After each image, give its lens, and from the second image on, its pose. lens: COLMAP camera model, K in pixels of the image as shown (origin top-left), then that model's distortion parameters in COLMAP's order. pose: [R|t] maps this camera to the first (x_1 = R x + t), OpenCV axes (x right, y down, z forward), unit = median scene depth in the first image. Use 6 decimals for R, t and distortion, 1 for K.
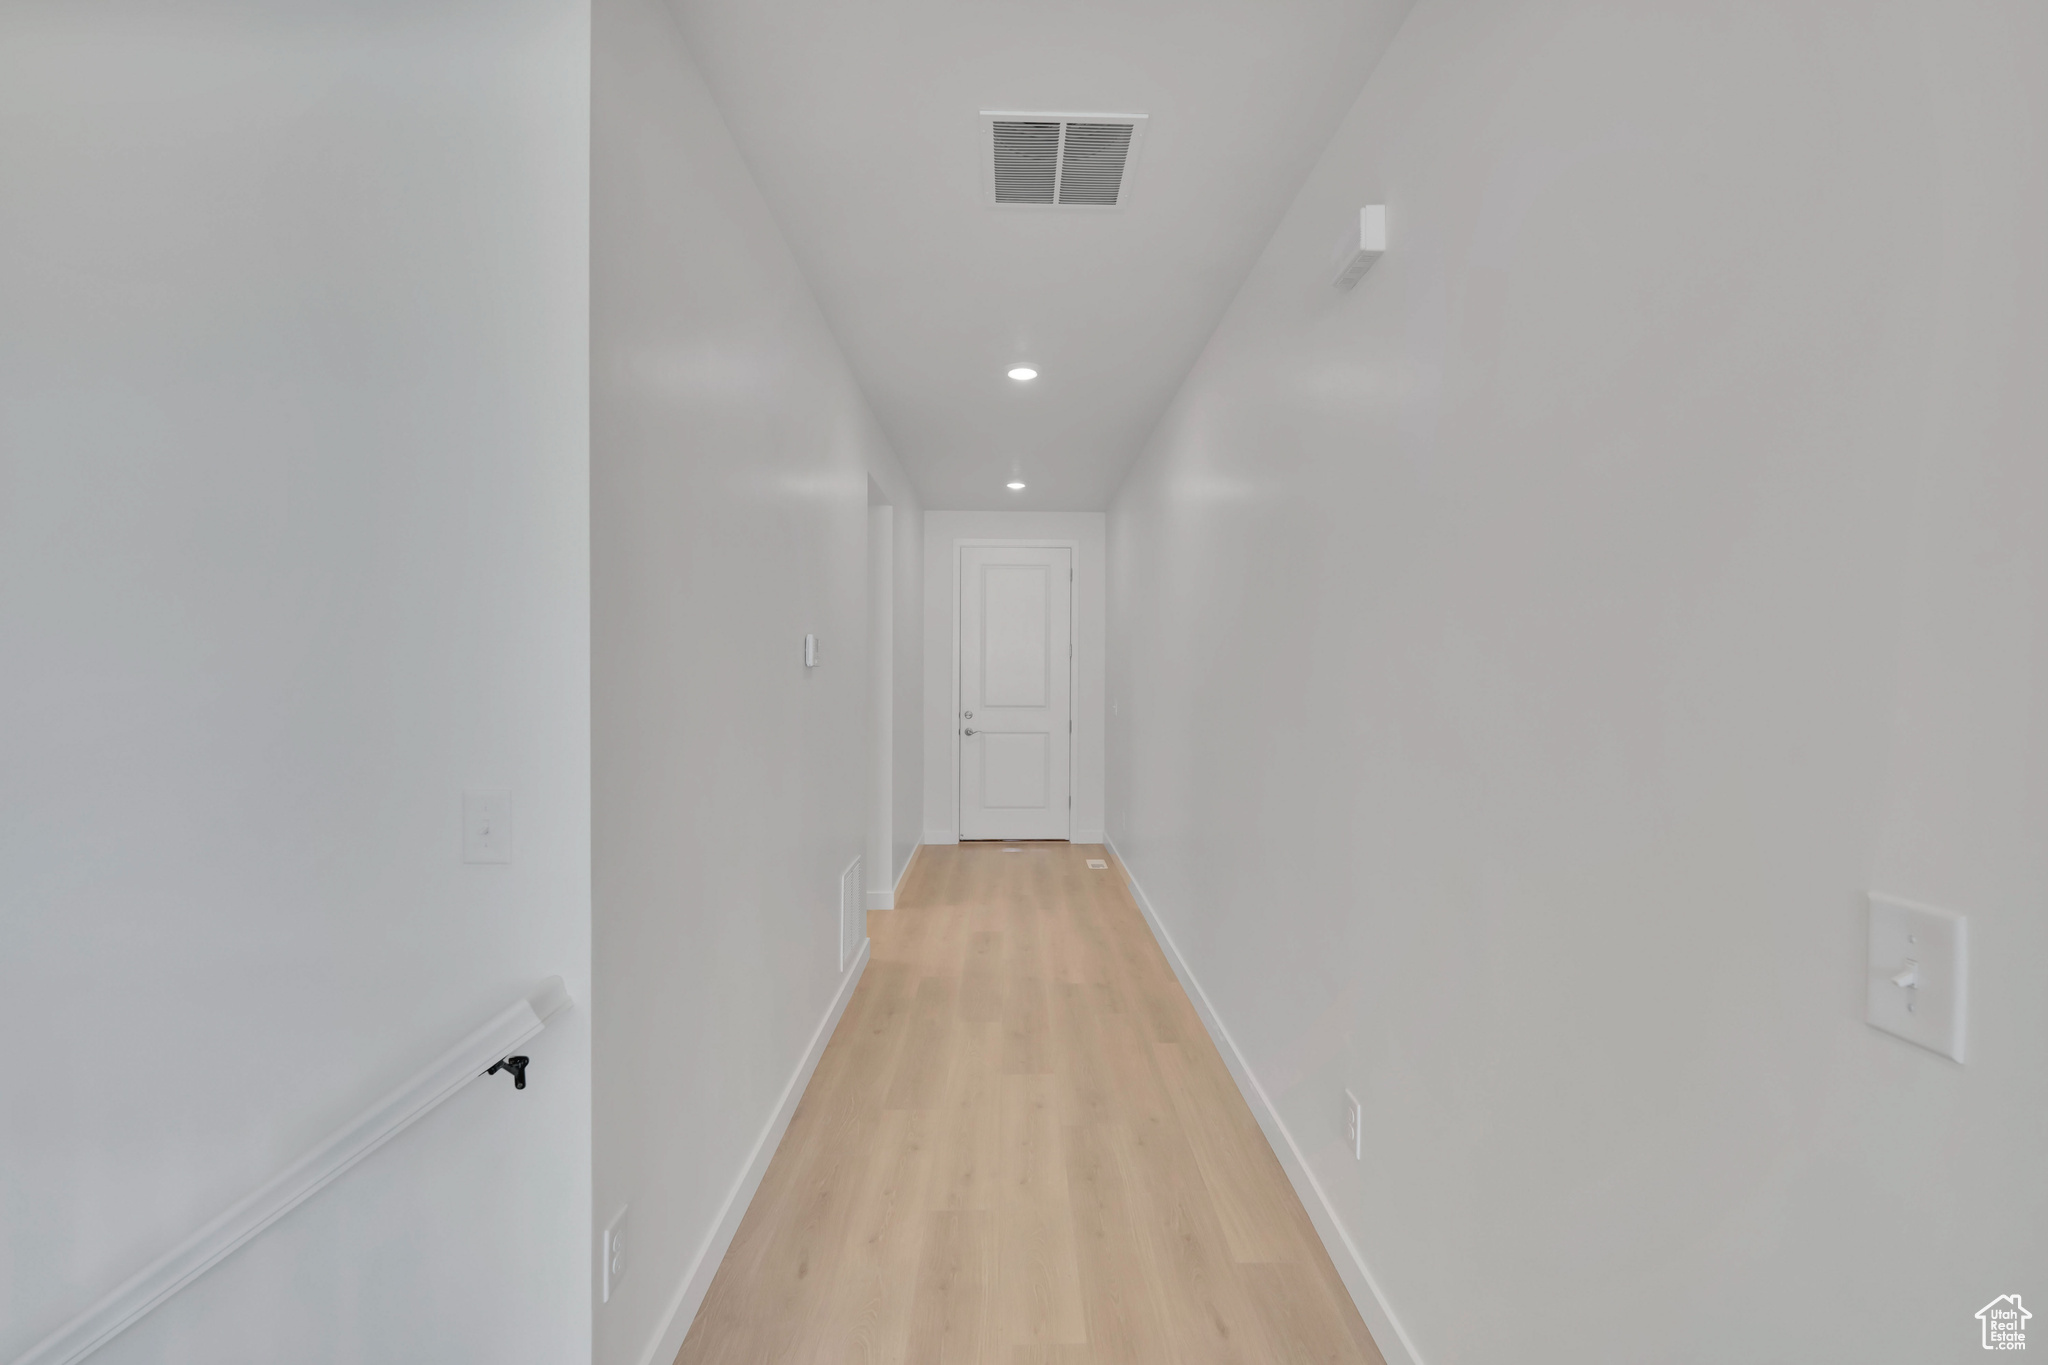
lens RADIAL K [[855.5, 0, 1023.0], [0, 855.5, 677.2], [0, 0, 1]] dist [0.000217, -0.000649]
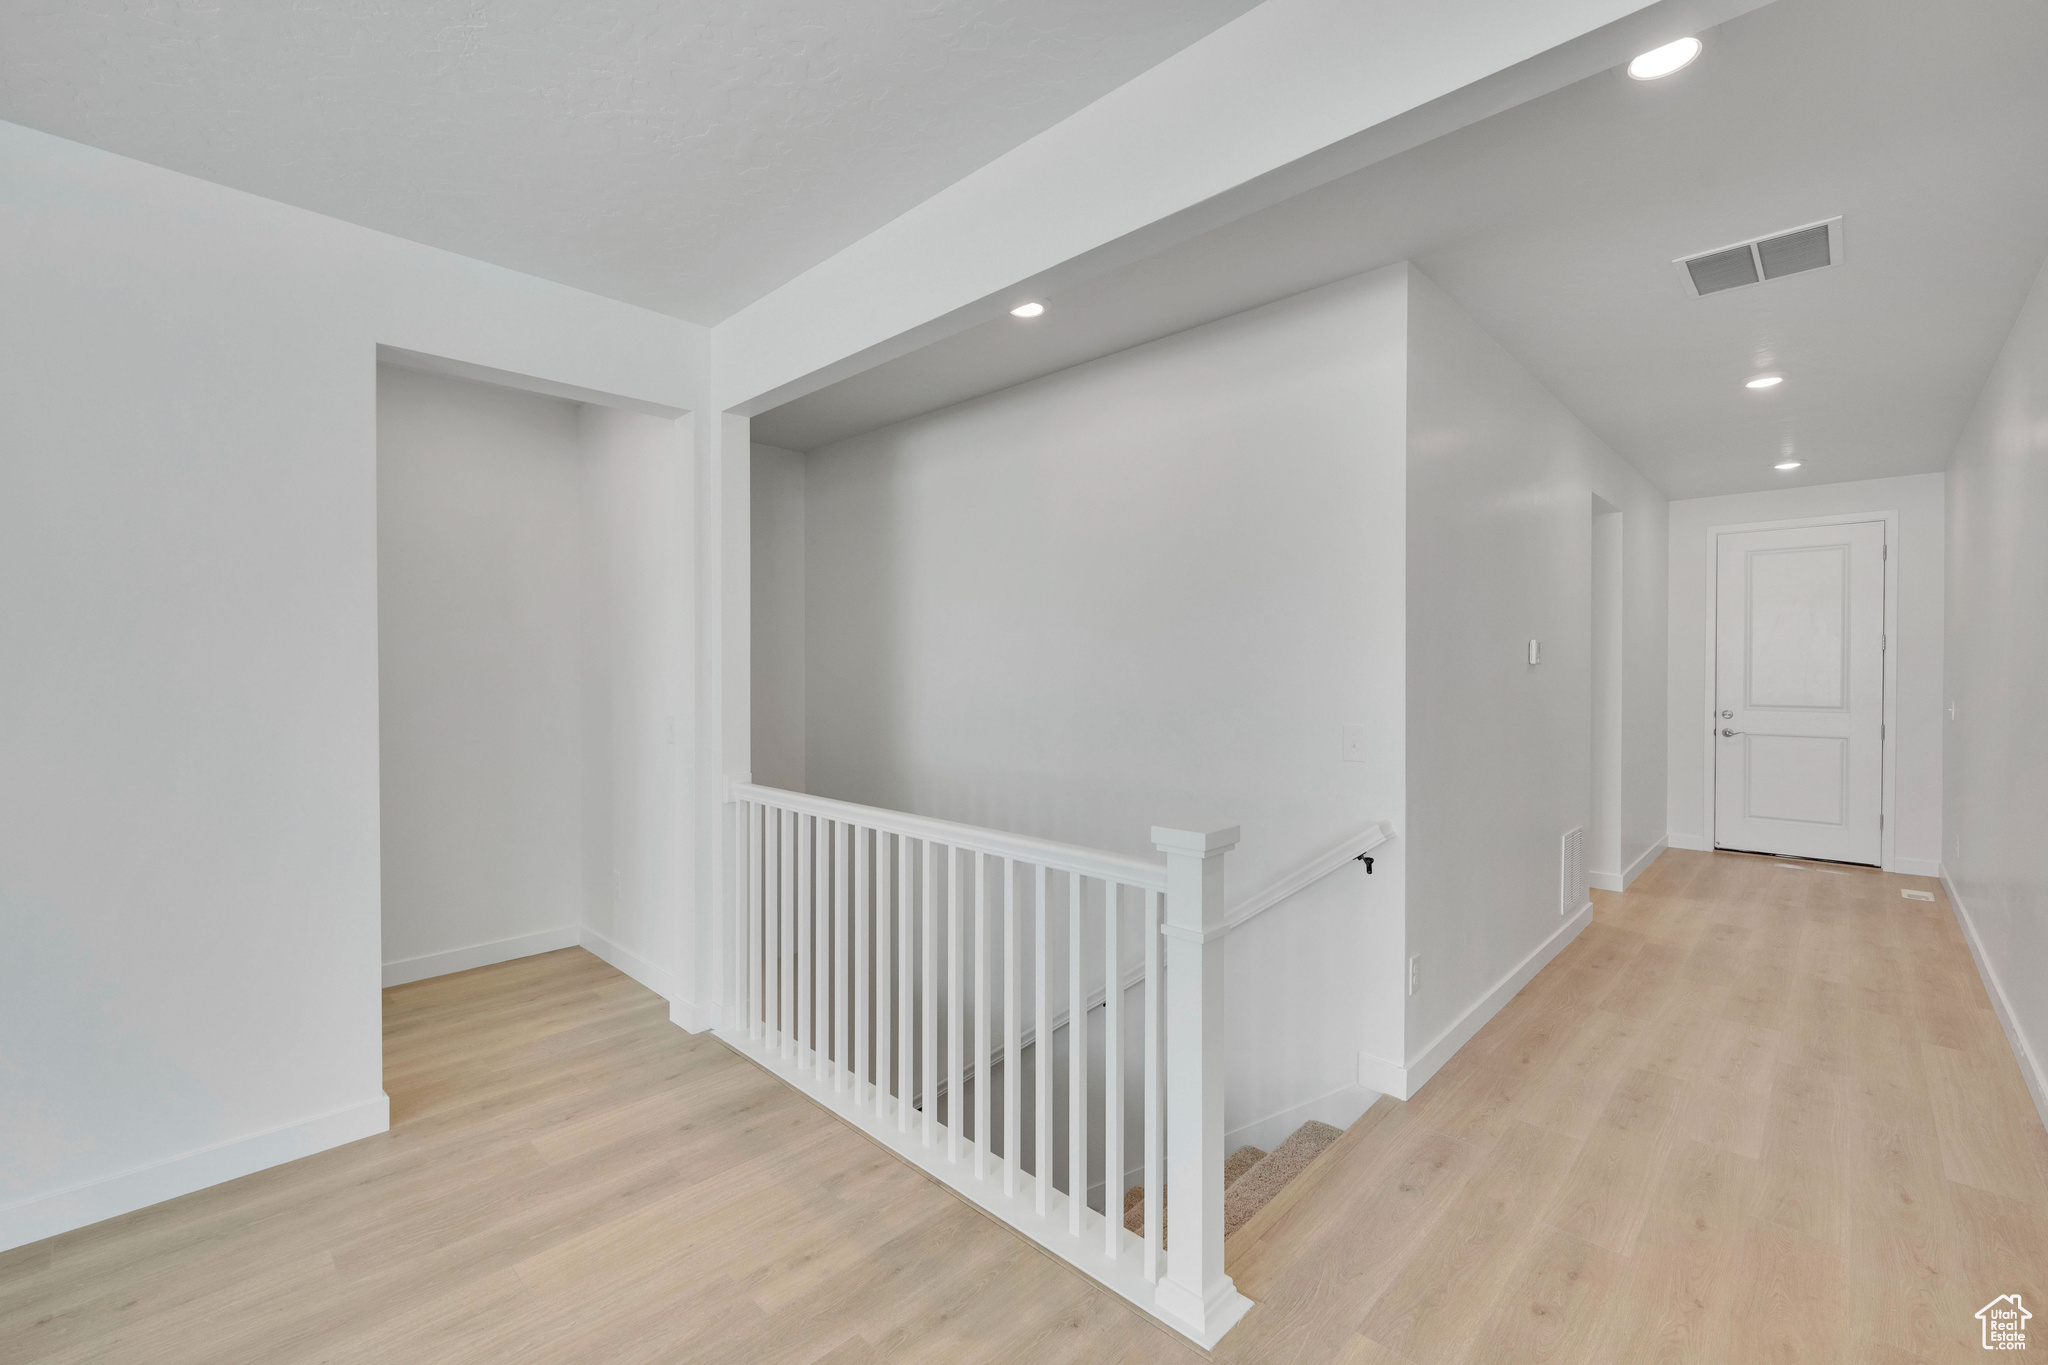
lens RADIAL K [[855.5, 0, 1023.0], [0, 855.5, 677.2], [0, 0, 1]] dist [0.000217, -0.000649]
pose [[0.707723, 0.003341, -0.706482, 0.091925], [-0.001600, 0.999994, 0.003126, 0.003416], [0.706488, -0.001082, 0.707724, -0.355943]]
